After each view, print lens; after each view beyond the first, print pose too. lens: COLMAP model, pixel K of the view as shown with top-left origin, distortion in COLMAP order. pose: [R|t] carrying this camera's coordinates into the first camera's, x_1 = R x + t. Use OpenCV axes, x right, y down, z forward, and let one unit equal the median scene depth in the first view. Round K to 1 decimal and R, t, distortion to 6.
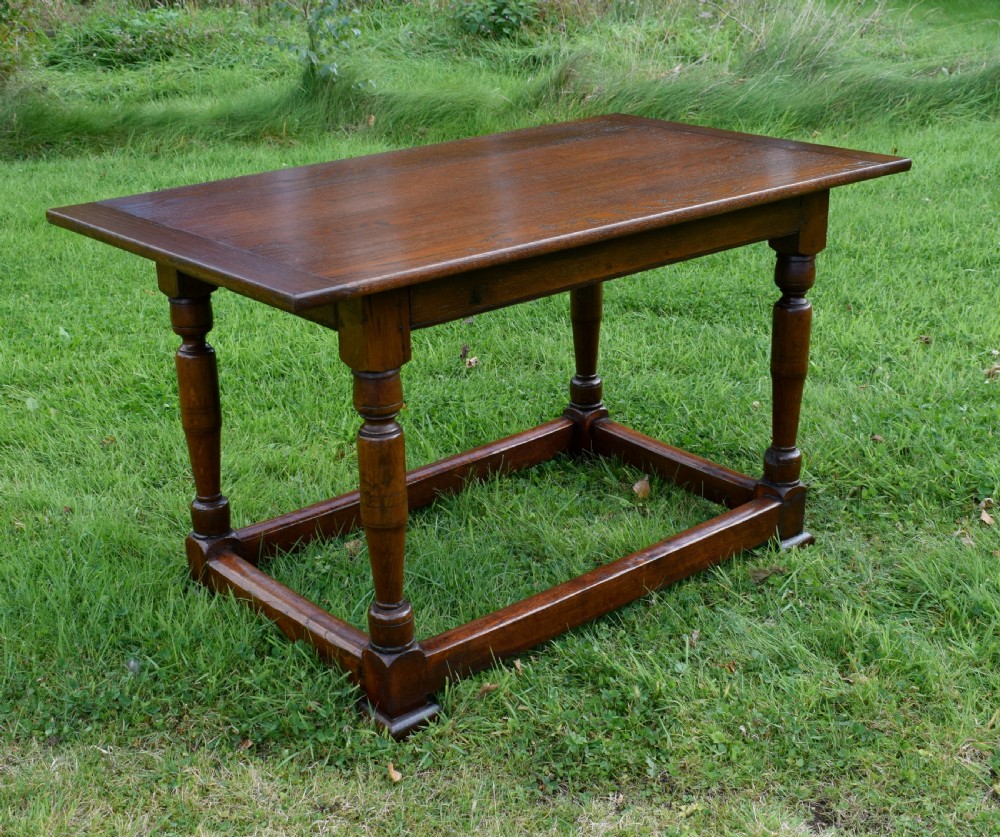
lens RADIAL K [[1471.9, 0, 497.8], [0, 1471.9, 405.9], [0, 0, 1]] dist [-0.026476, -0.009042]
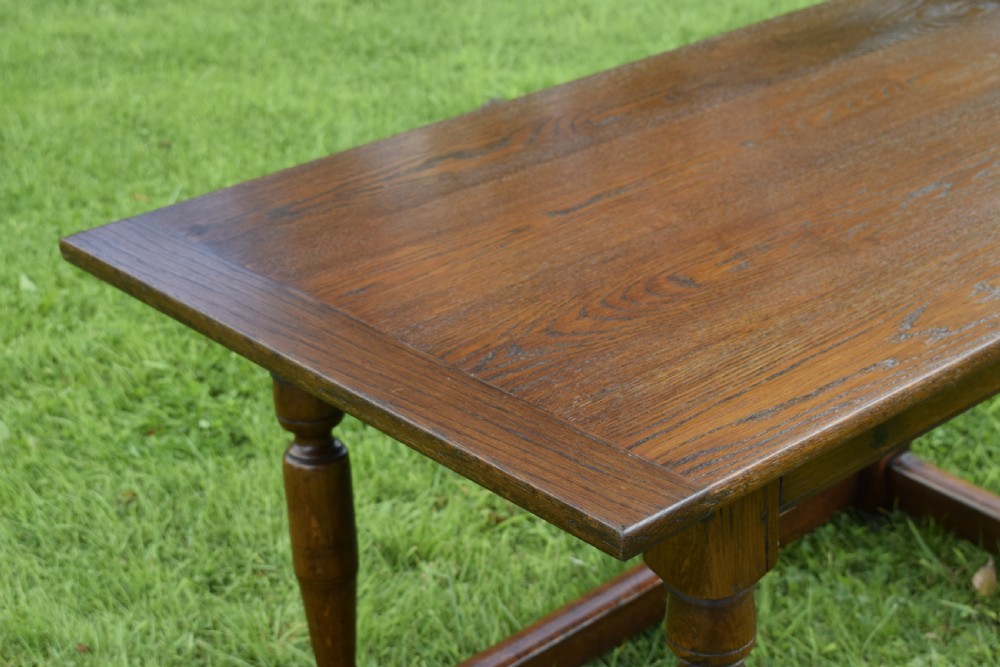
lens RADIAL K [[1800.9, 0, 500.0], [0, 1800.9, 333.5], [0, 0, 1]] dist [-0.018961, -0.017758]
pose [[0.999671, -0.024618, 0.007215, -0.130054], [0.023878, 0.995739, 0.089071, -0.141236], [-0.009377, -0.088869, 0.995999, 0.272295]]
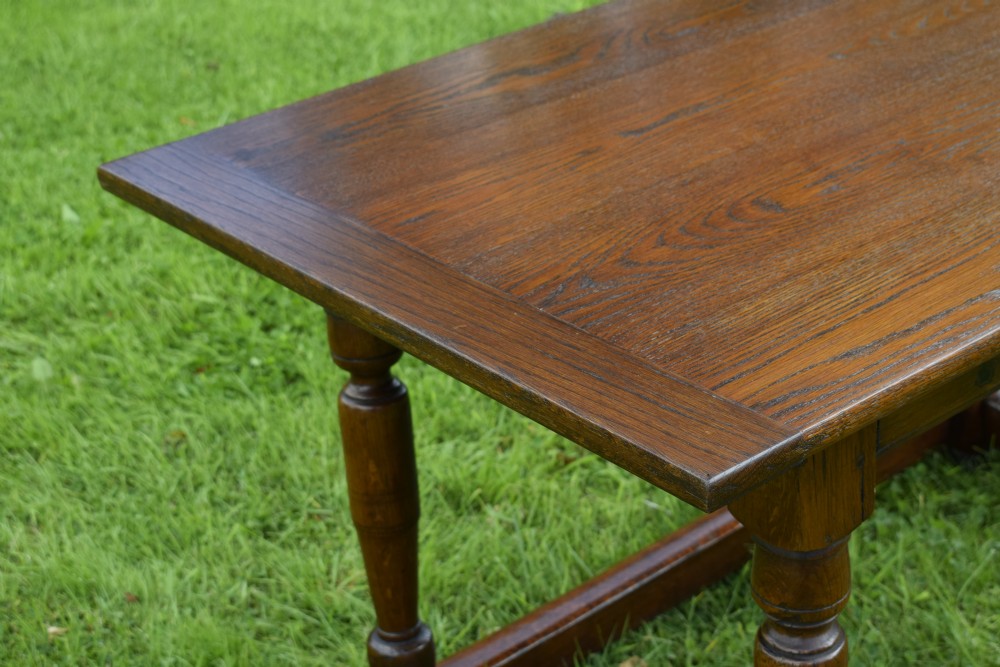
lens RADIAL K [[1865.8, 0, 500.0], [0, 1865.8, 333.5], [0, 0, 1]] dist [-0.021372, -0.013175]
pose [[0.999108, -0.031516, -0.028090, -0.131809], [0.034829, 0.991351, 0.126533, -0.140086], [0.023859, -0.127399, 0.991565, 0.295971]]
